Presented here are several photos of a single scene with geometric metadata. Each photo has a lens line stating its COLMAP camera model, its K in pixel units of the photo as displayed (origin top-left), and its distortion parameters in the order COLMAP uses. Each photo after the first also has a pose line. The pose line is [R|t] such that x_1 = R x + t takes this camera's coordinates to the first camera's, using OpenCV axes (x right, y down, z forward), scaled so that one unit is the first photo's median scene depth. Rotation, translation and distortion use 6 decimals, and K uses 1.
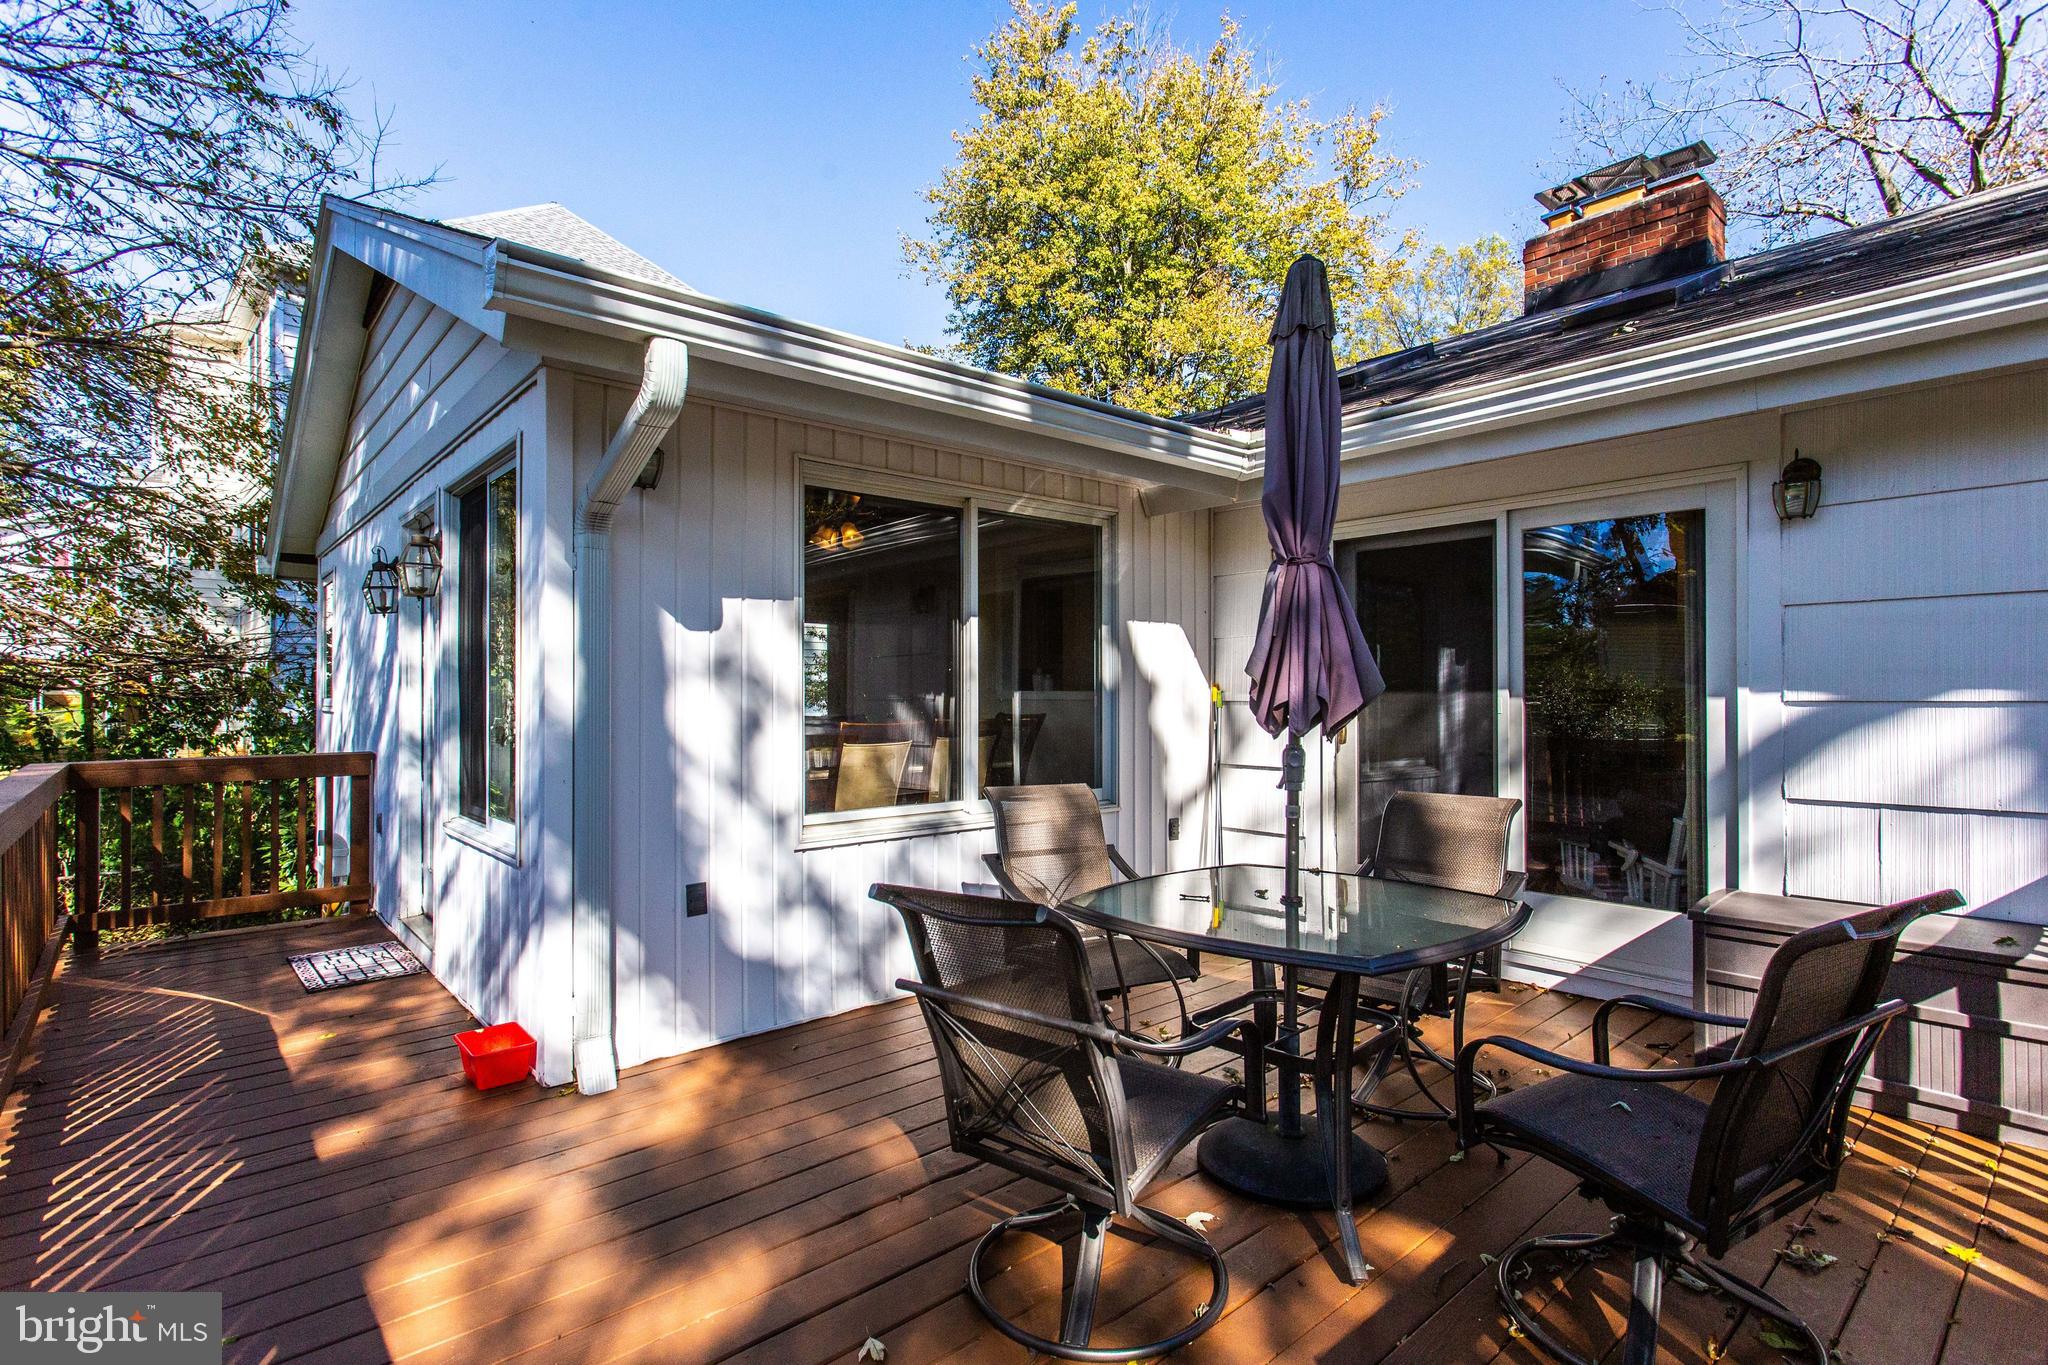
lens RADIAL K [[997.4, 0, 1032.0], [0, 997.4, 683.6], [0, 0, 1]] dist [0.004130, 0.000969]
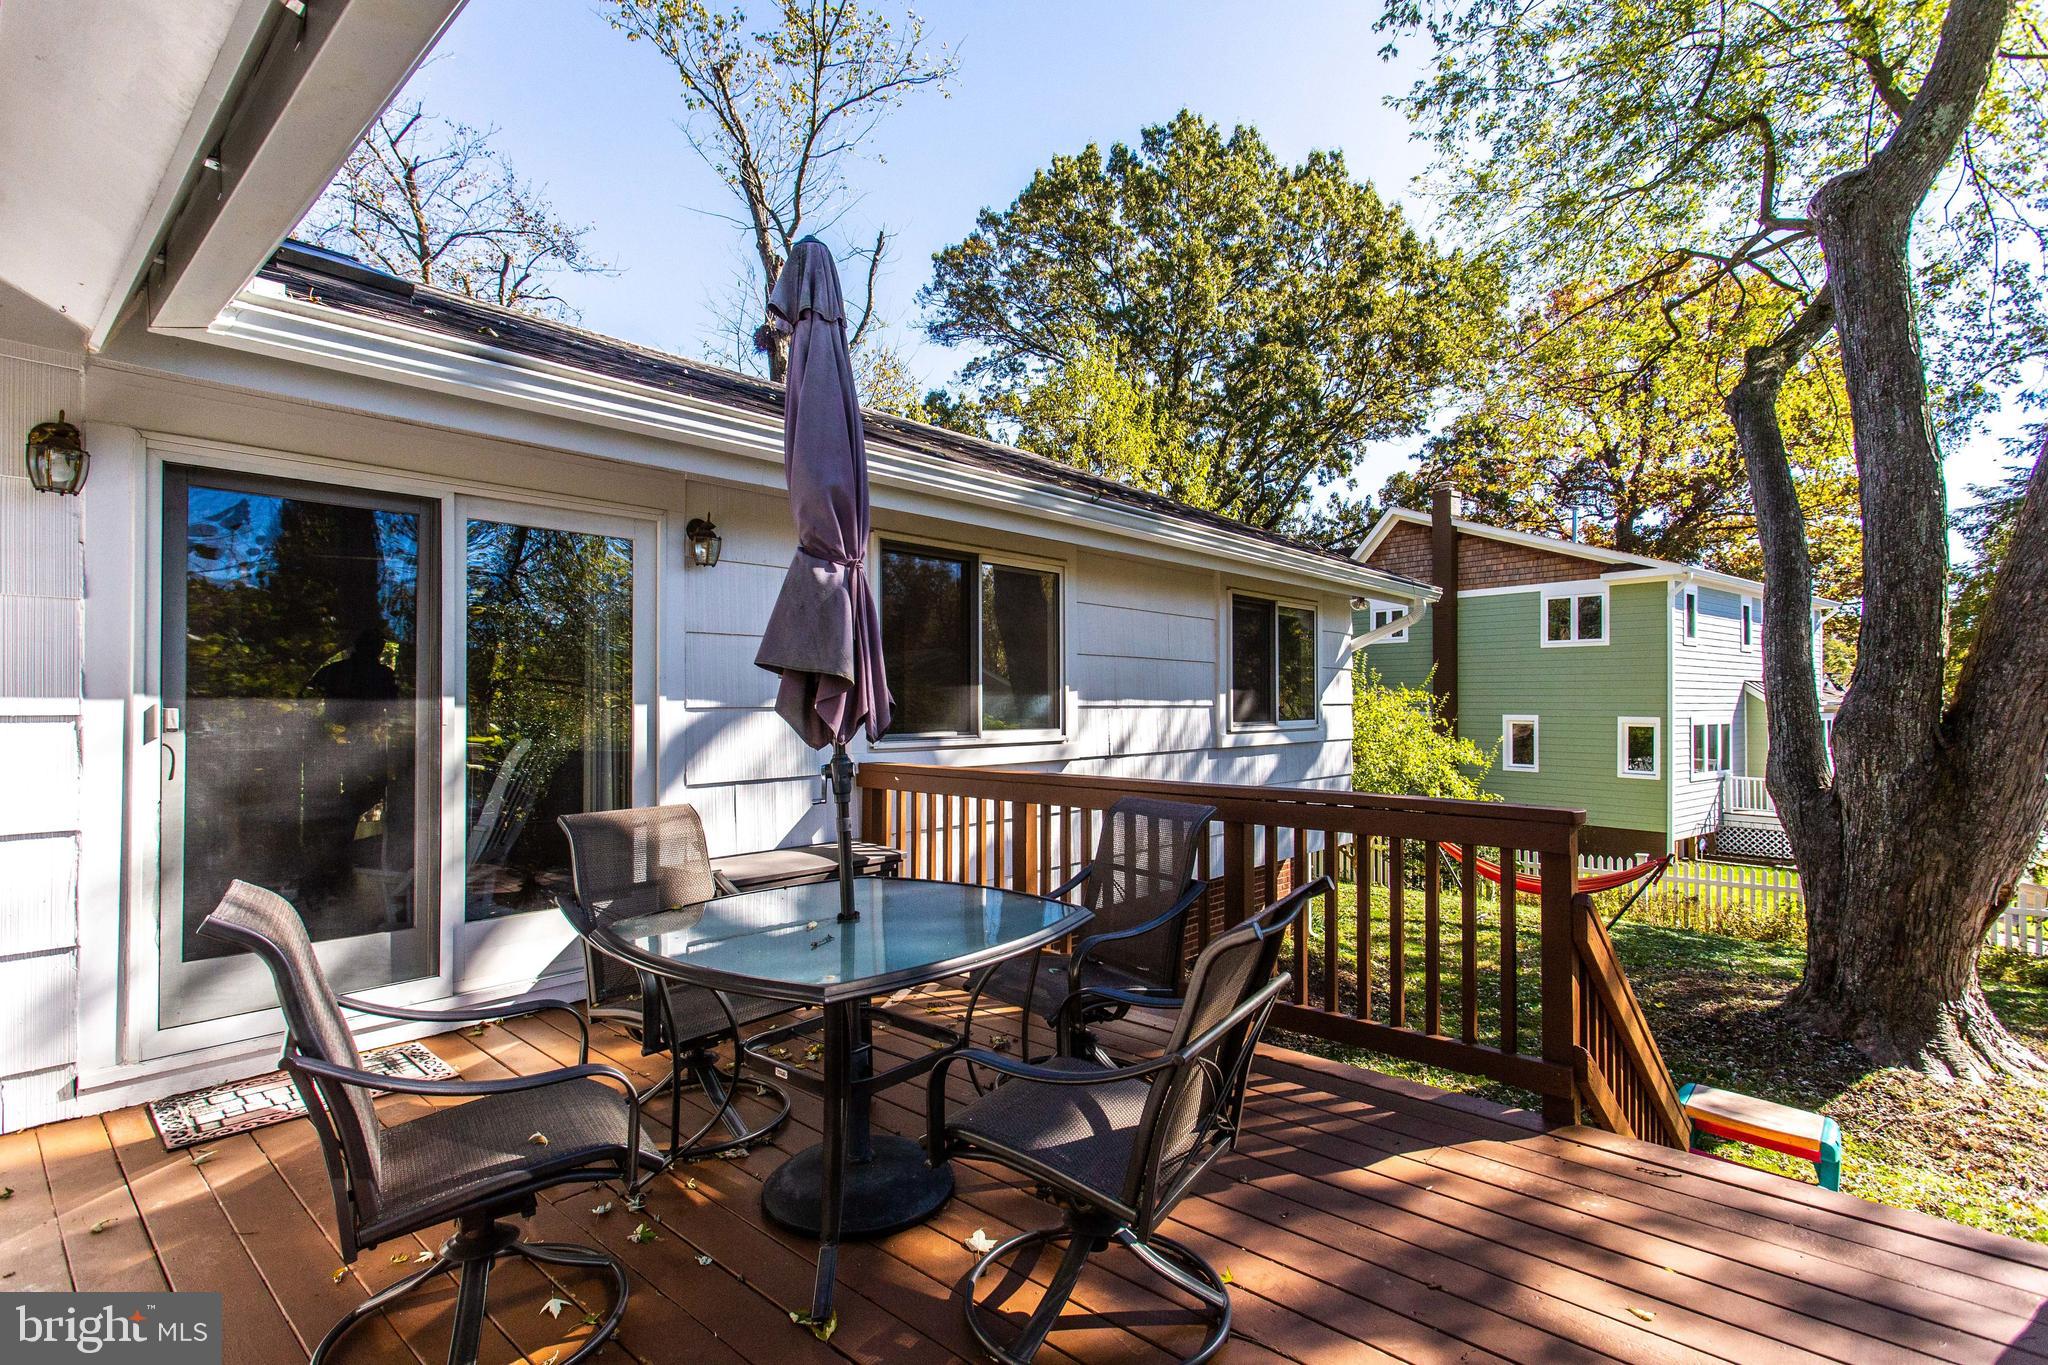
lens RADIAL K [[997.4, 0, 1015.4], [0, 997.4, 690.9], [0, 0, 1]] dist [0.004130, 0.000969]
pose [[-0.122237, 0.019110, 0.992317, -0.549023], [-0.003468, 0.999800, -0.019682, 0.019983], [-0.992495, -0.005848, -0.122146, 0.744974]]
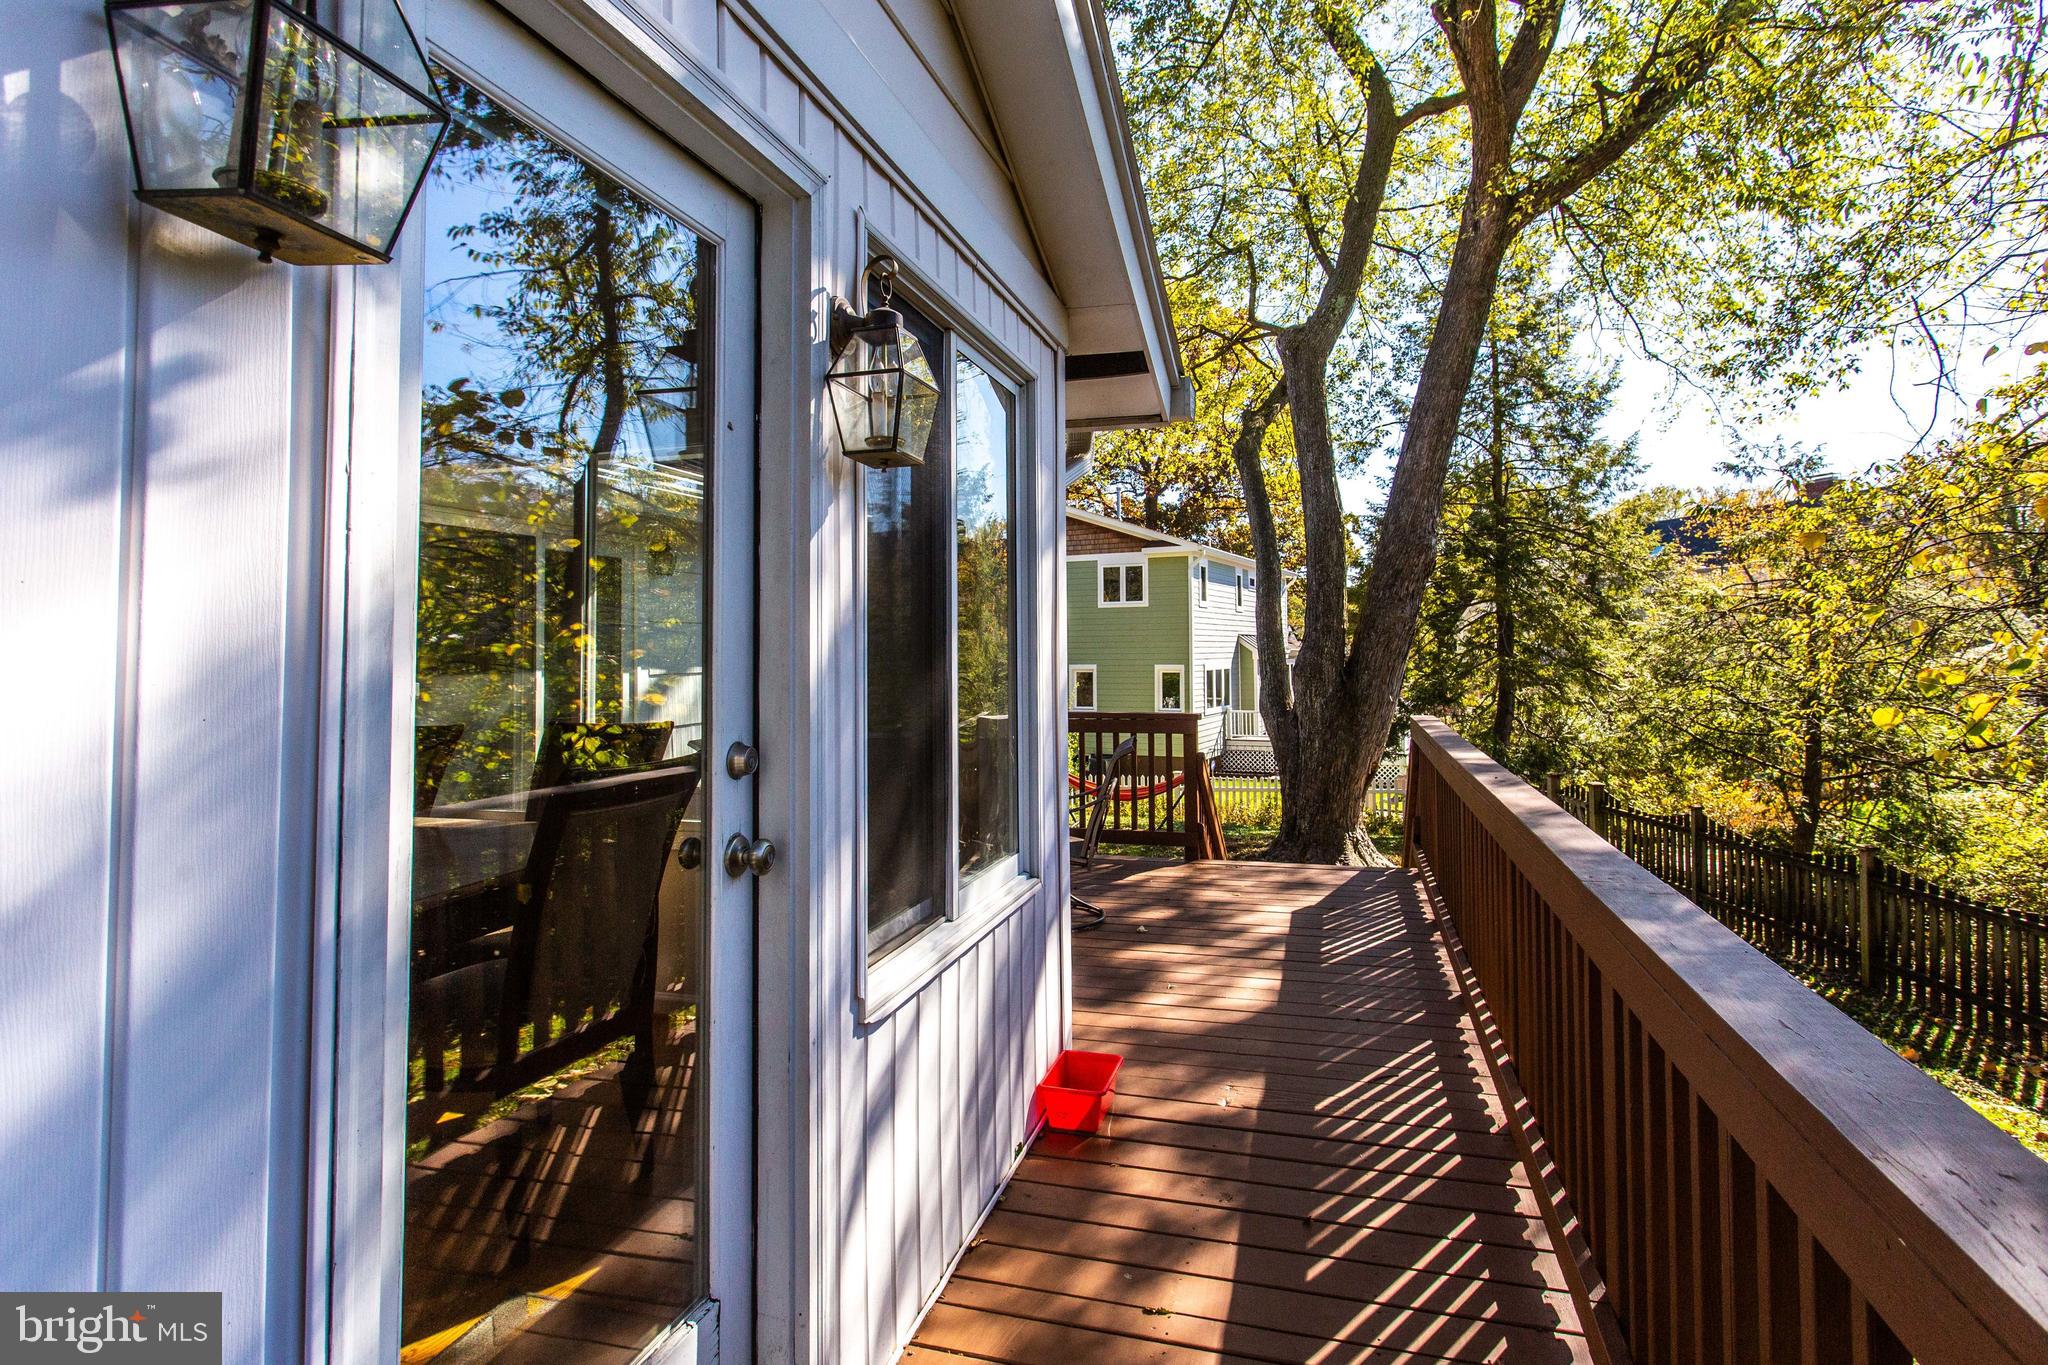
lens RADIAL K [[1048.9, 0, 1015.0], [0, 1048.9, 610.6], [0, 0, 1]] dist [0.002836, 0.000630]
pose [[-0.520279, 0.045955, 0.852759, -1.333293], [0.009790, 0.998806, -0.047853, 0.001615], [-0.853940, -0.016549, -0.520108, 1.554292]]
